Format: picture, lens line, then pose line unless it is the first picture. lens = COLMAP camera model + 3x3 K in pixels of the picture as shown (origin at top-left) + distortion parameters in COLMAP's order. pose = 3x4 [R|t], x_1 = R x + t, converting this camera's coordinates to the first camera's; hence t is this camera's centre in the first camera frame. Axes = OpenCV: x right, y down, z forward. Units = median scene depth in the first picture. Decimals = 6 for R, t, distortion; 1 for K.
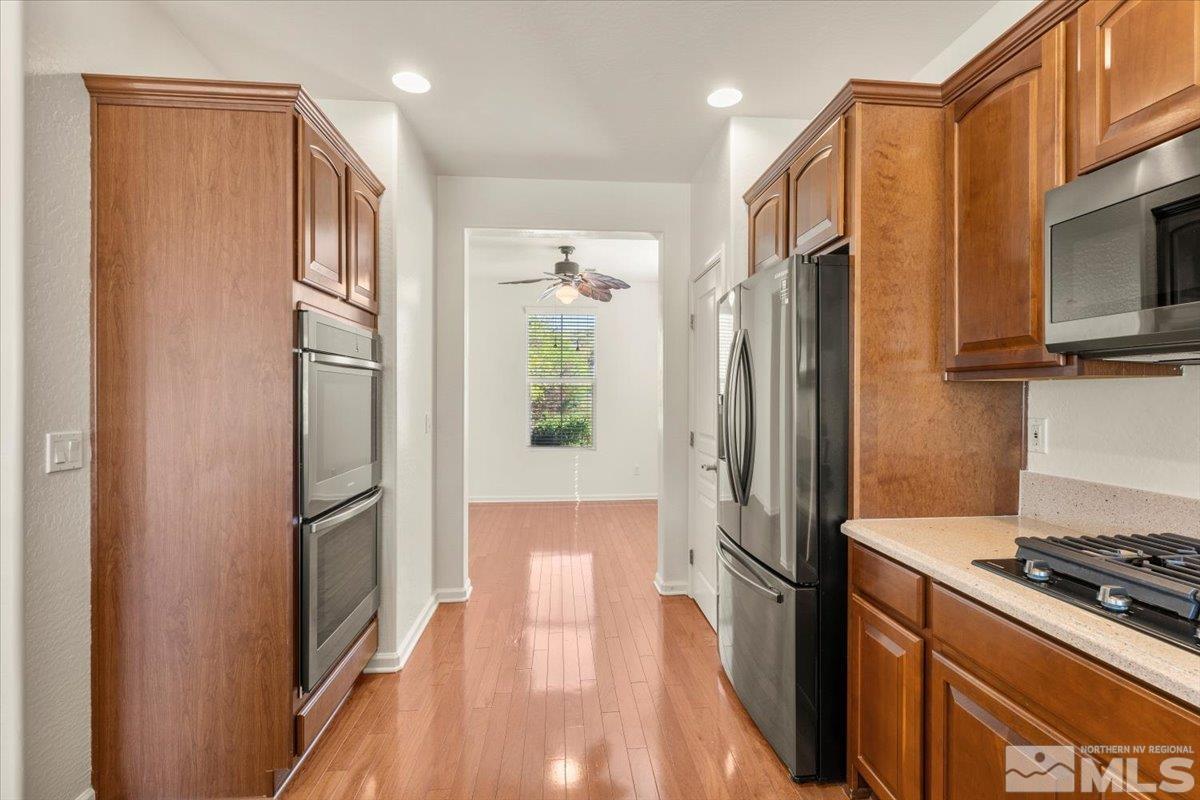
lens RADIAL K [[555.4, 0, 596.7], [0, 555.4, 398.4], [0, 0, 1]] dist [0.001953, 0.000086]
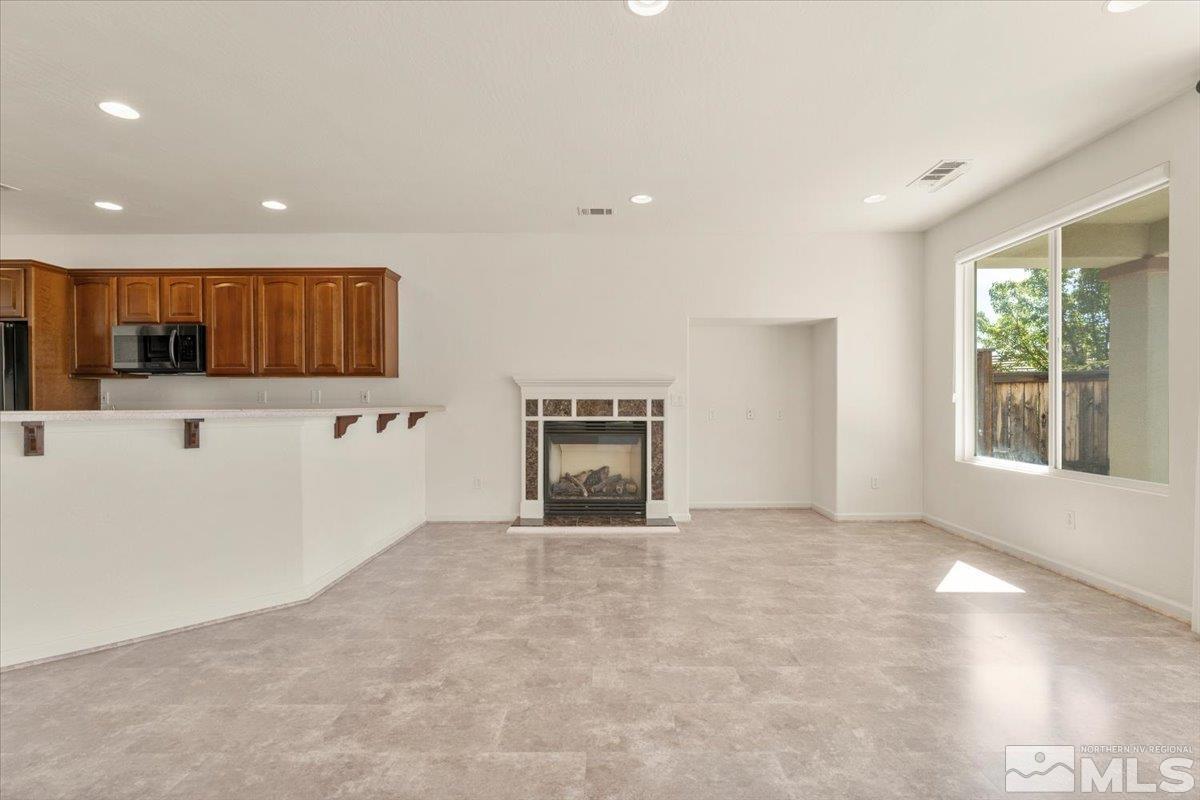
lens RADIAL K [[555.4, 0, 600.2], [0, 555.4, 406.0], [0, 0, 1]] dist [0.001953, 0.000086]
pose [[0.086545, -0.008485, 0.996212, -1.970620], [0.002399, 0.999963, 0.008308, 0.096622], [-0.996245, 0.001671, 0.086562, -1.925906]]
